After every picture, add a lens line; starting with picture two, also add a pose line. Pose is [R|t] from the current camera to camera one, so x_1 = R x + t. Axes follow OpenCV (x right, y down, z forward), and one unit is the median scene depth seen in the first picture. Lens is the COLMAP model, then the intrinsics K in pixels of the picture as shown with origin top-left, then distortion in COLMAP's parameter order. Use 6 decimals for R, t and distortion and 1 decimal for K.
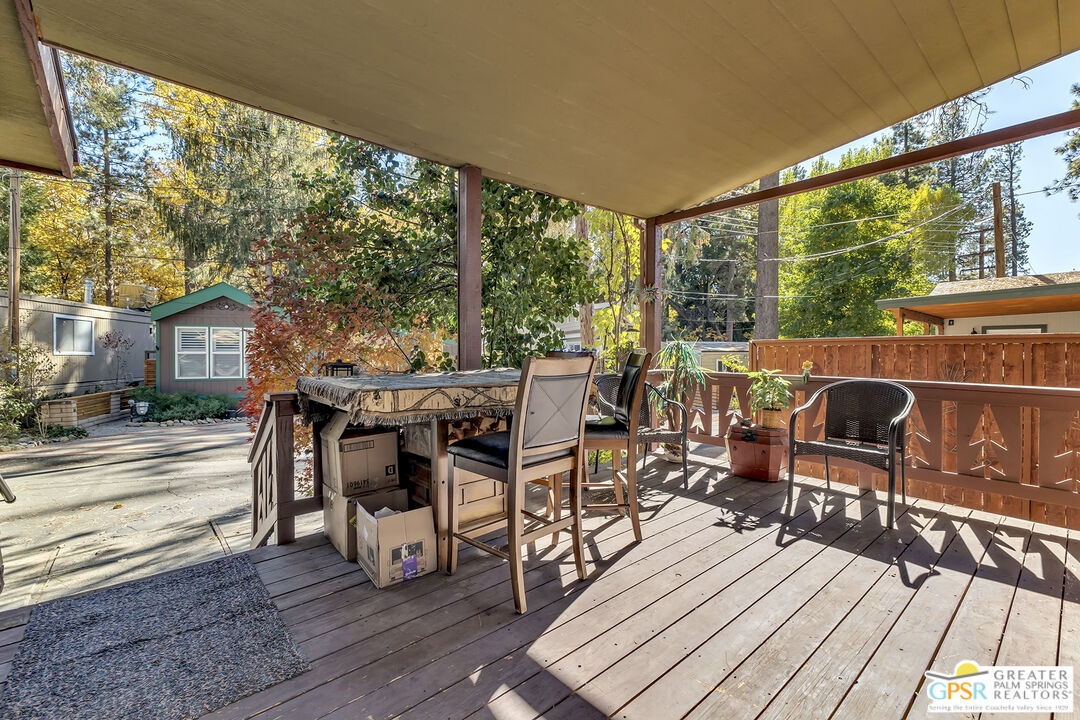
lens RADIAL K [[470.6, 0, 541.1], [0, 470.6, 354.2], [0, 0, 1]] dist [0.014671, -0.003865]
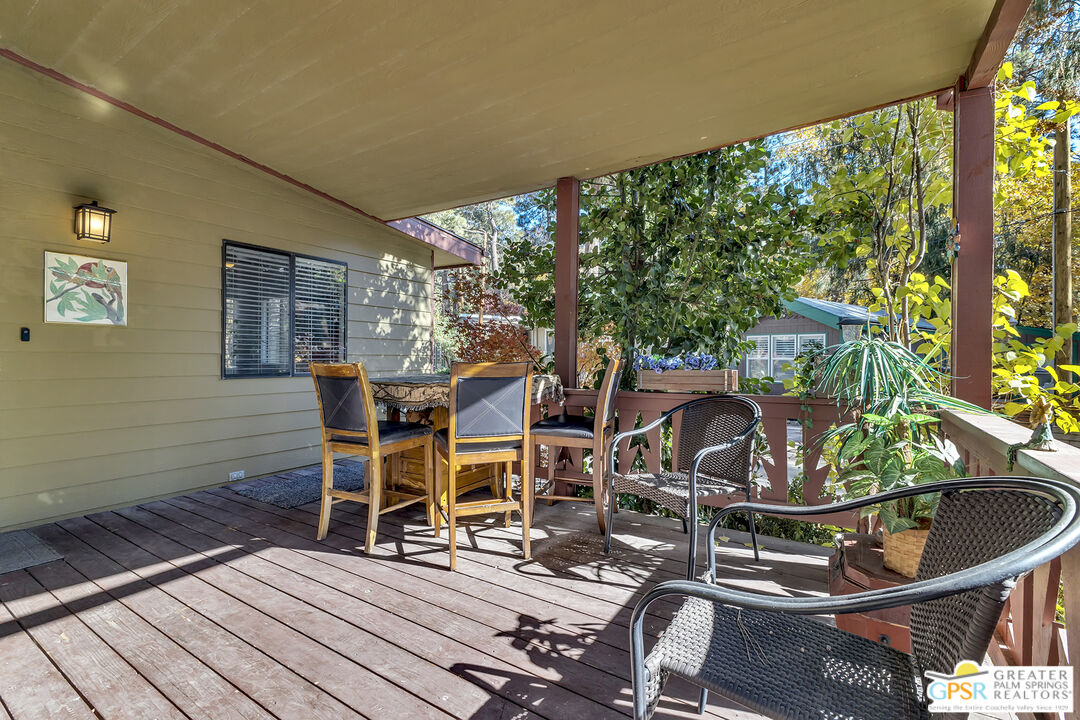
lens RADIAL K [[470.6, 0, 545.3], [0, 470.6, 354.5], [0, 0, 1]] dist [0.014671, -0.003865]
pose [[0.283312, -0.004216, -0.959018, 1.006229], [-0.011750, 0.999900, -0.007867, -0.008867], [0.958956, 0.013497, 0.283234, 0.813827]]
